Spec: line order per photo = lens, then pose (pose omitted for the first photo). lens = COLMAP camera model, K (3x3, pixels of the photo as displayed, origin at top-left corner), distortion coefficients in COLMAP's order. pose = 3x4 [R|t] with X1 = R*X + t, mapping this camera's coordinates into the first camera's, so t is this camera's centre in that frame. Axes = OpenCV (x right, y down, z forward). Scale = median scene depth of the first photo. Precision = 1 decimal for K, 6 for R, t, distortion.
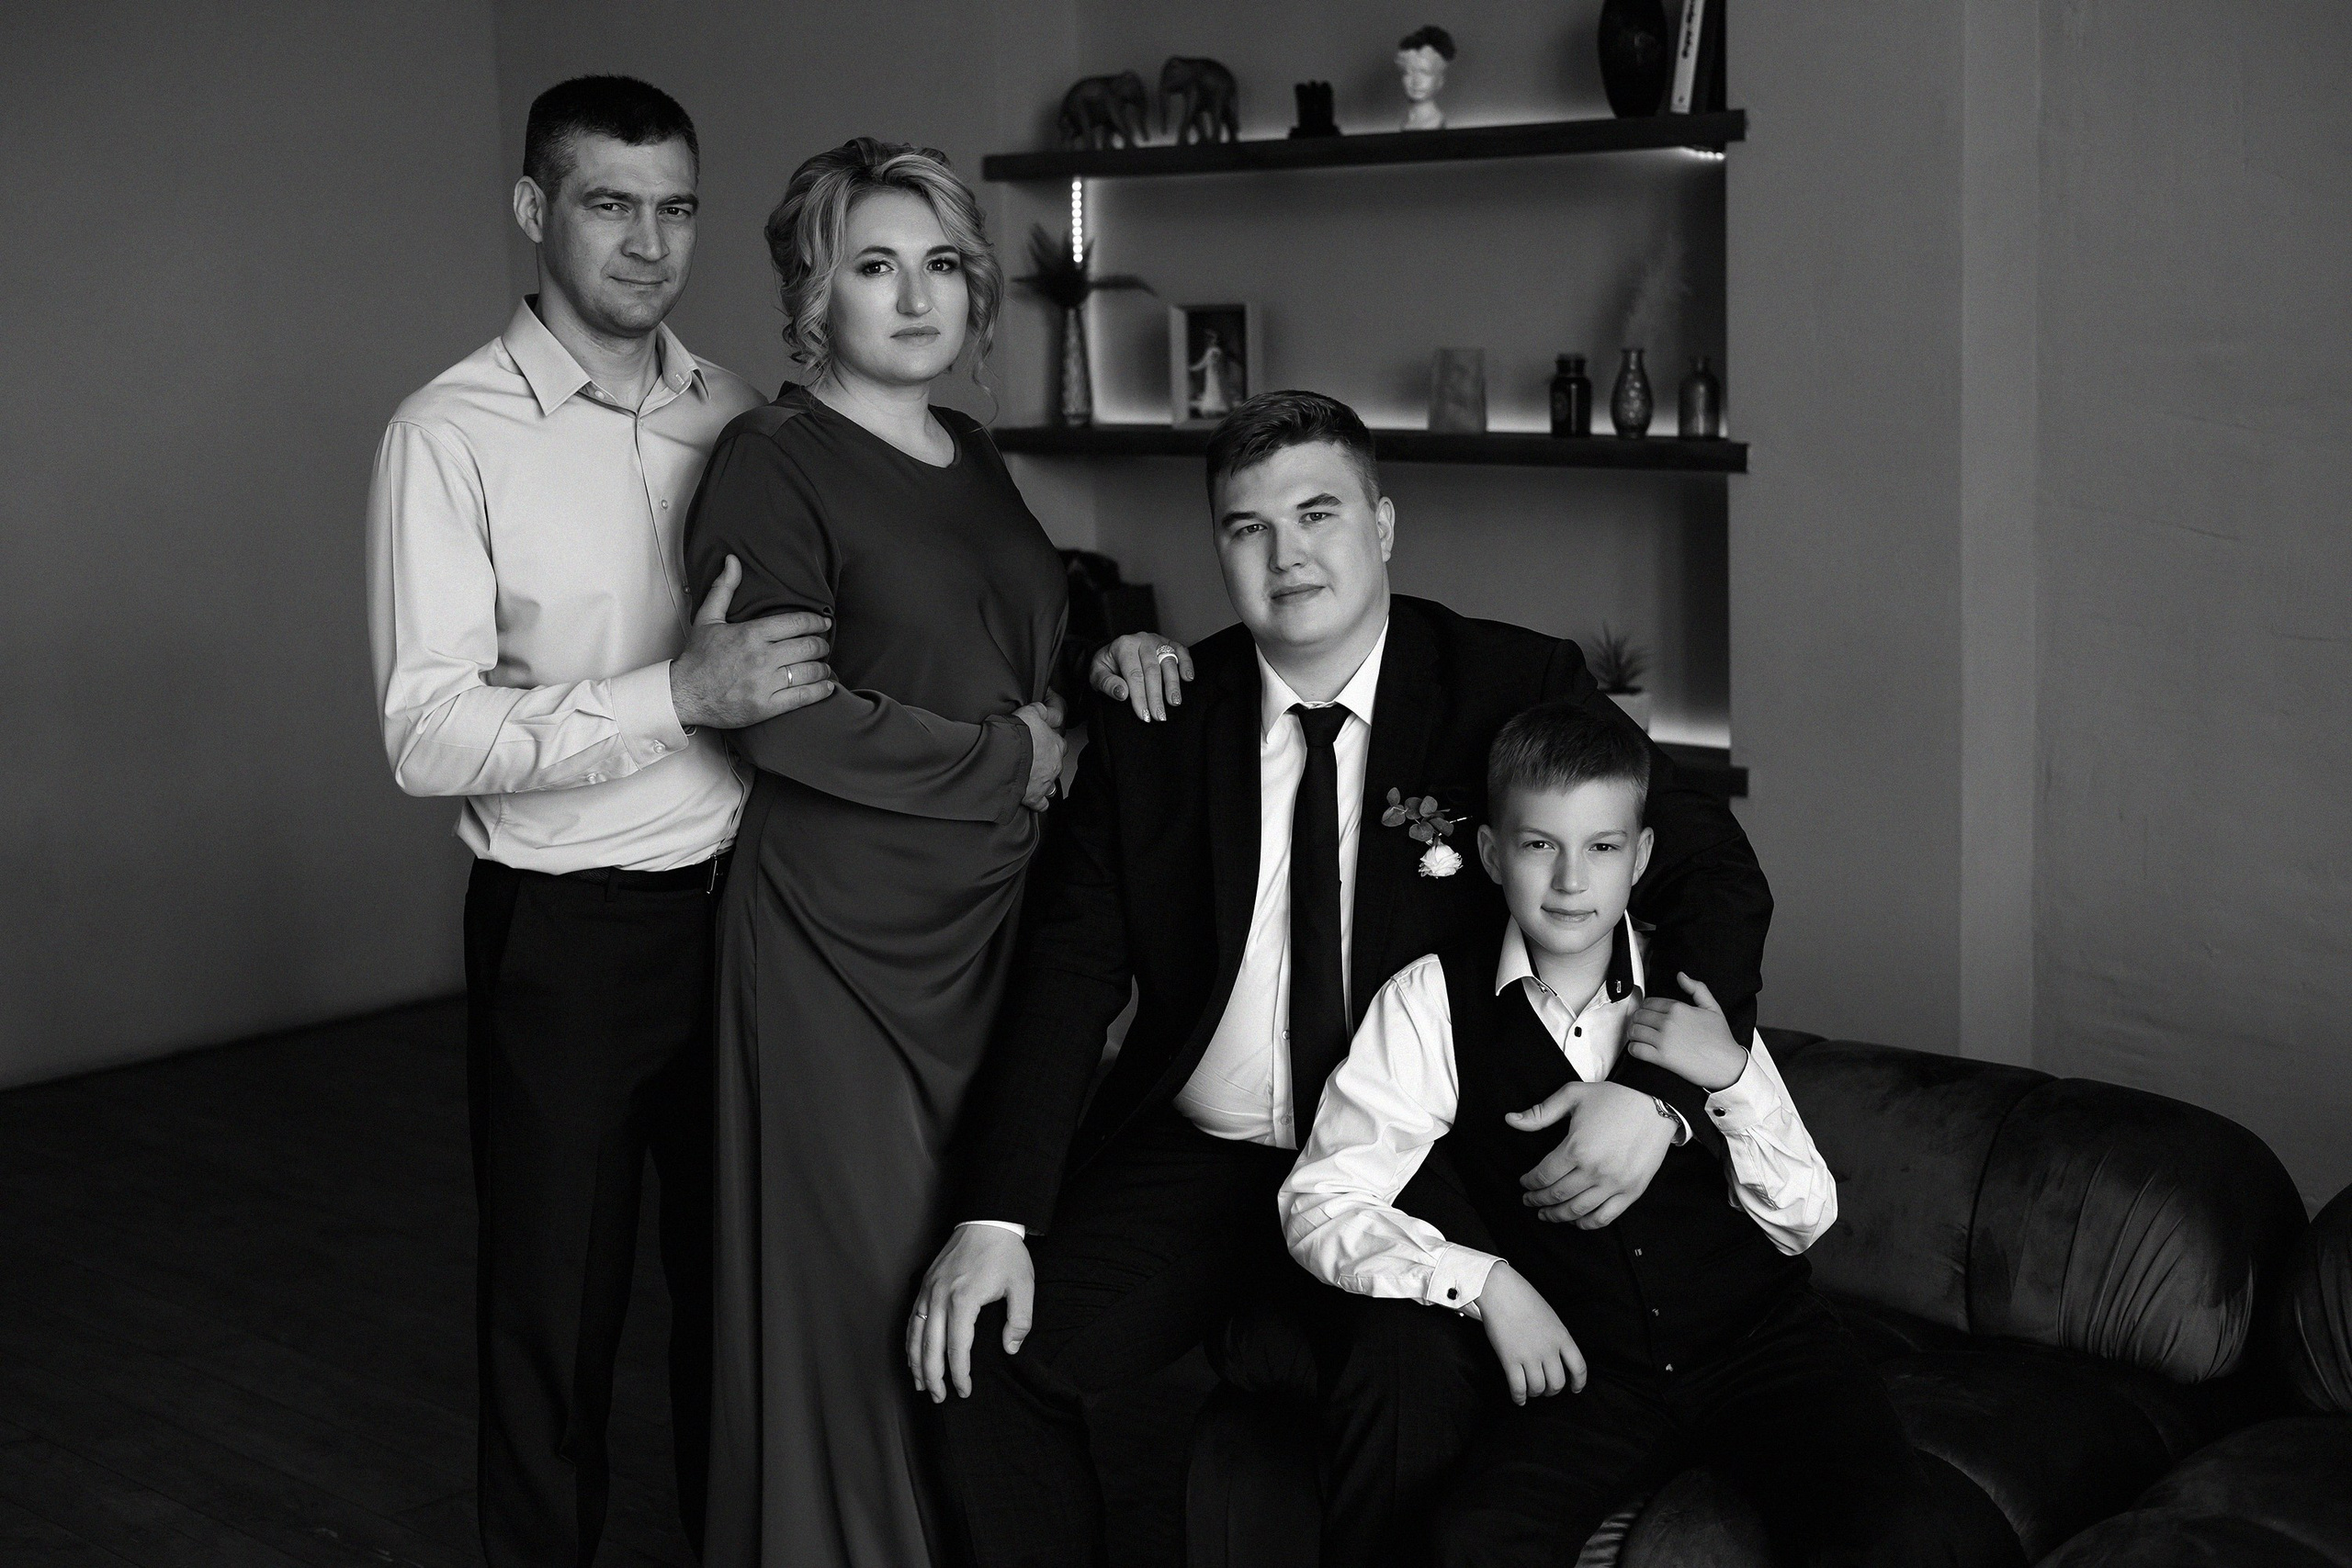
lens RADIAL K [[3352.1, 0, 1095.8], [0, 3352.1, 788.7], [0, 0, 1]] dist [0.021768, -0.079019]
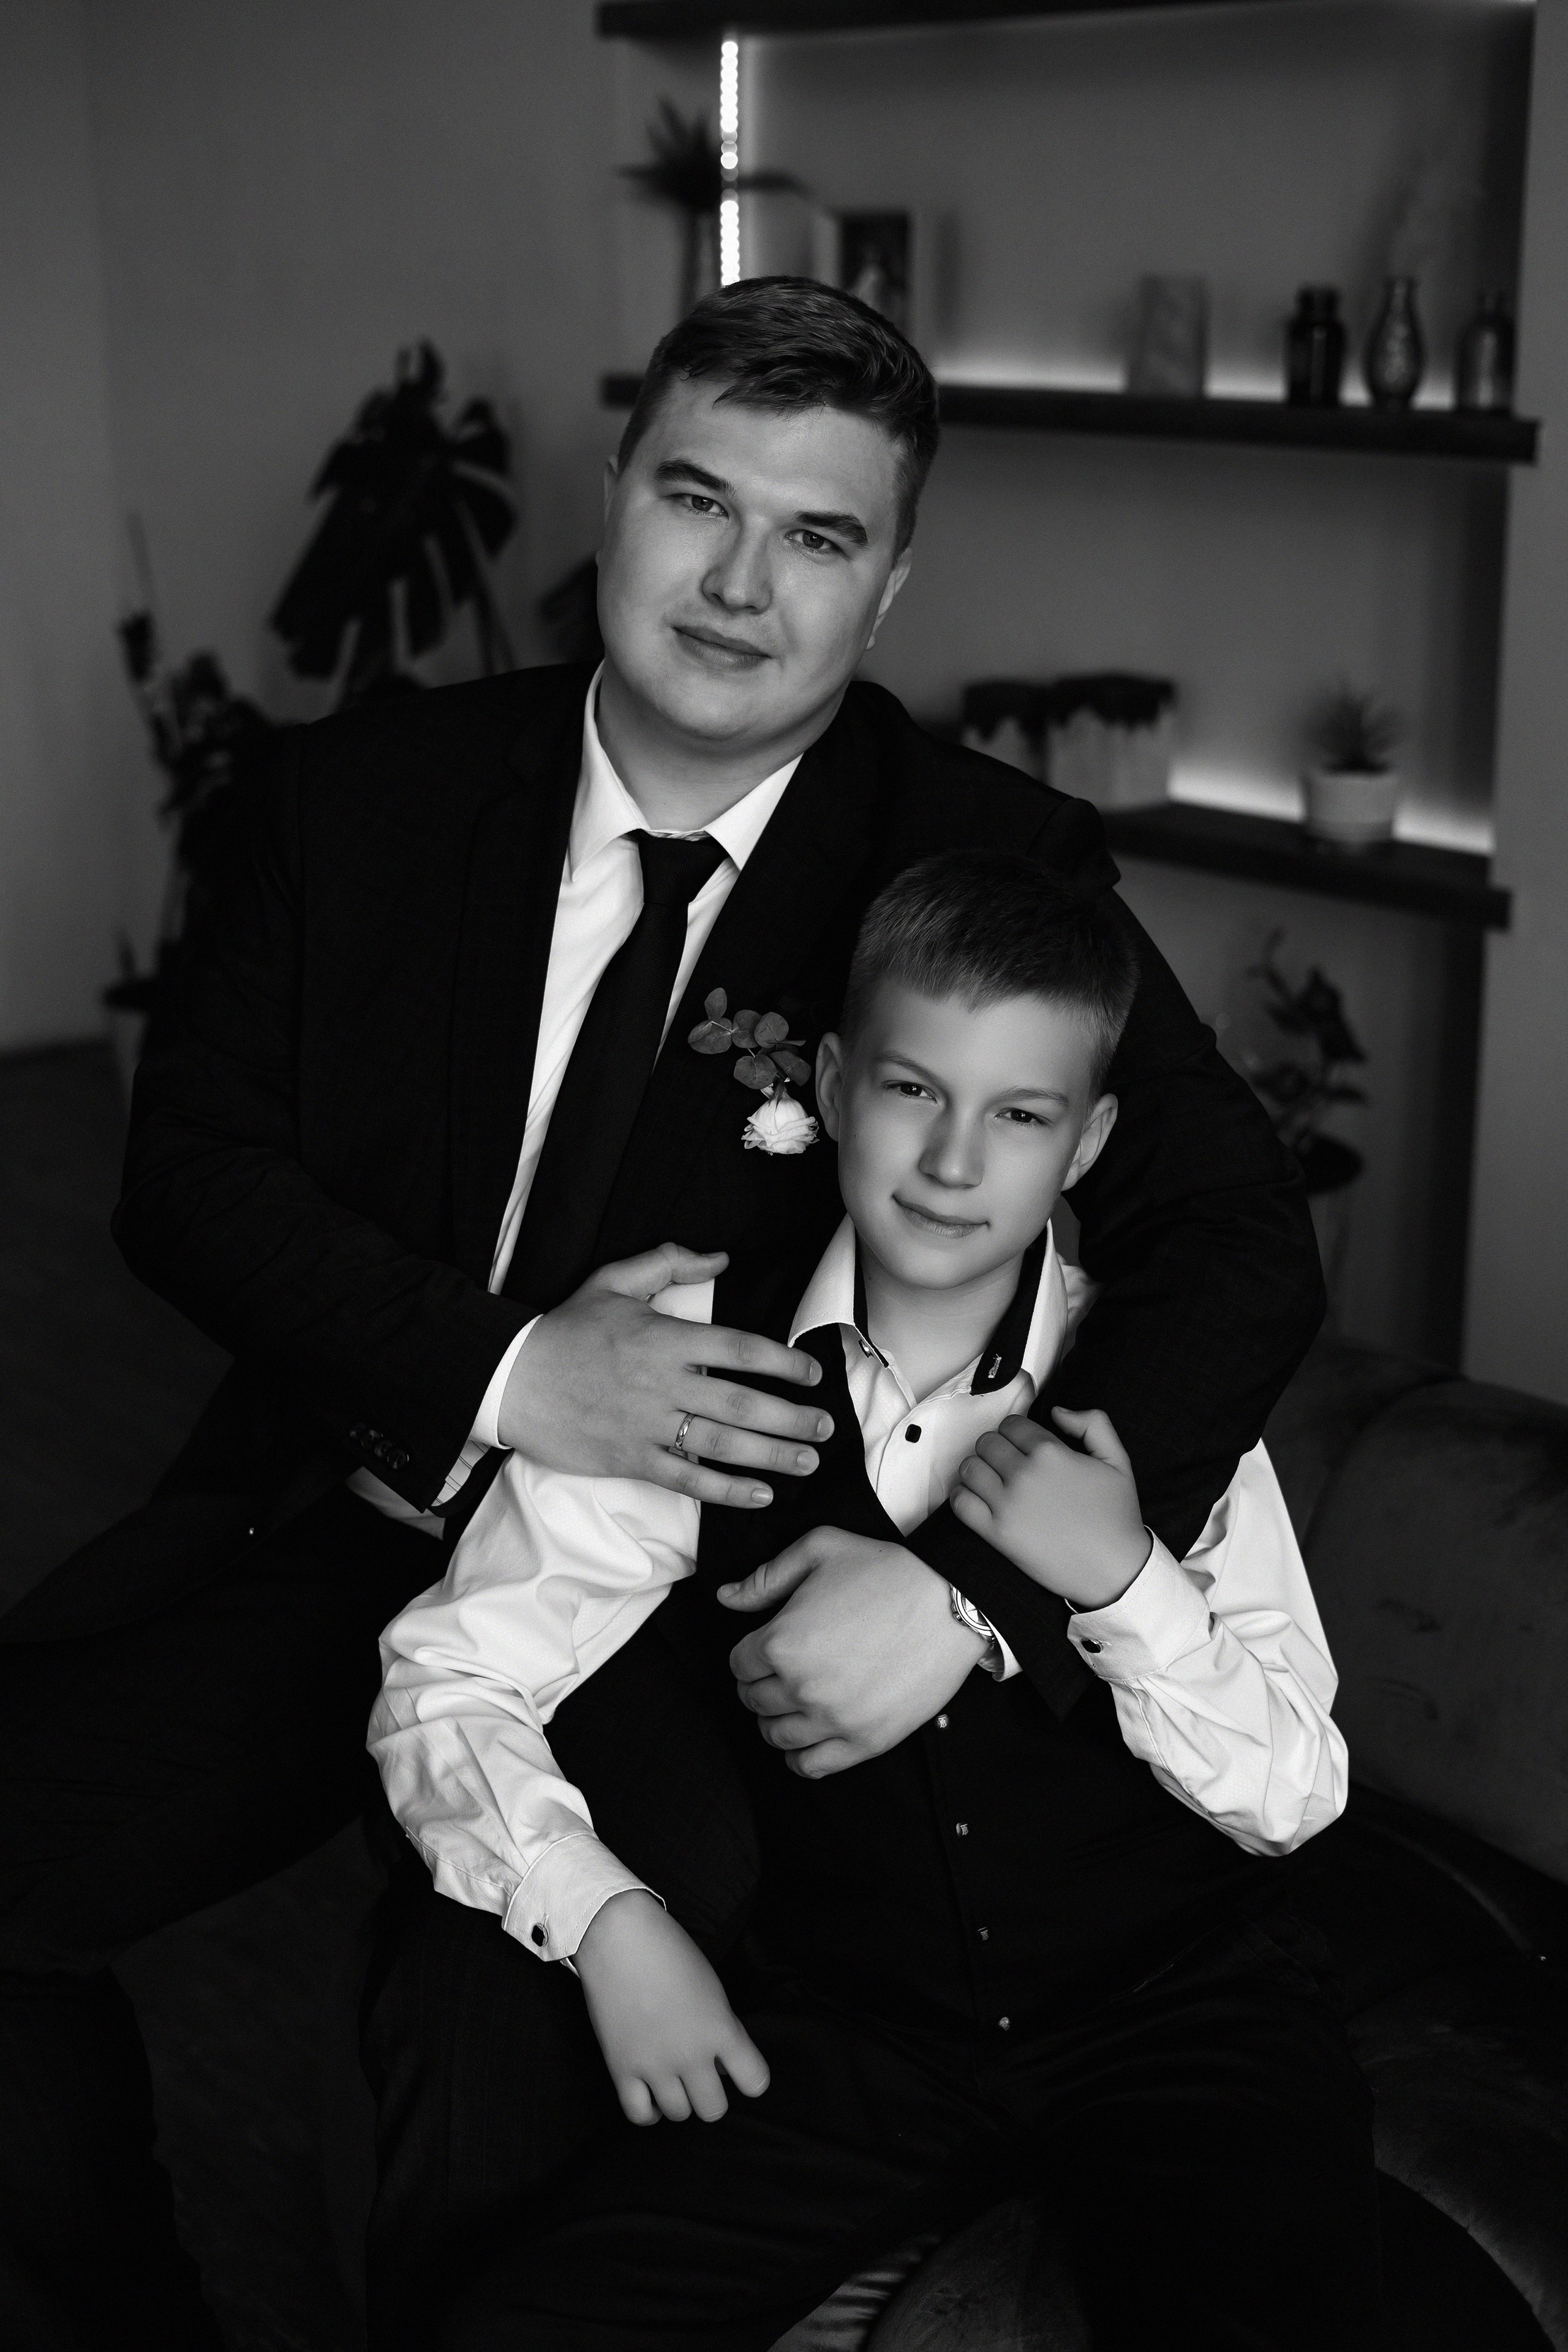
lens RADIAL K [[3352.4, 0, 671.4], [0, 3352.4, 1210.3], [0, 0, 1]] dist [0.021768, -0.079019]
pose [[0.990041, 0.058968, -0.127831, 0.111539], [-0.041501, 0.989944, 0.135232, -0.027332], [0.134520, -0.128581, 0.982533, 0.267039]]
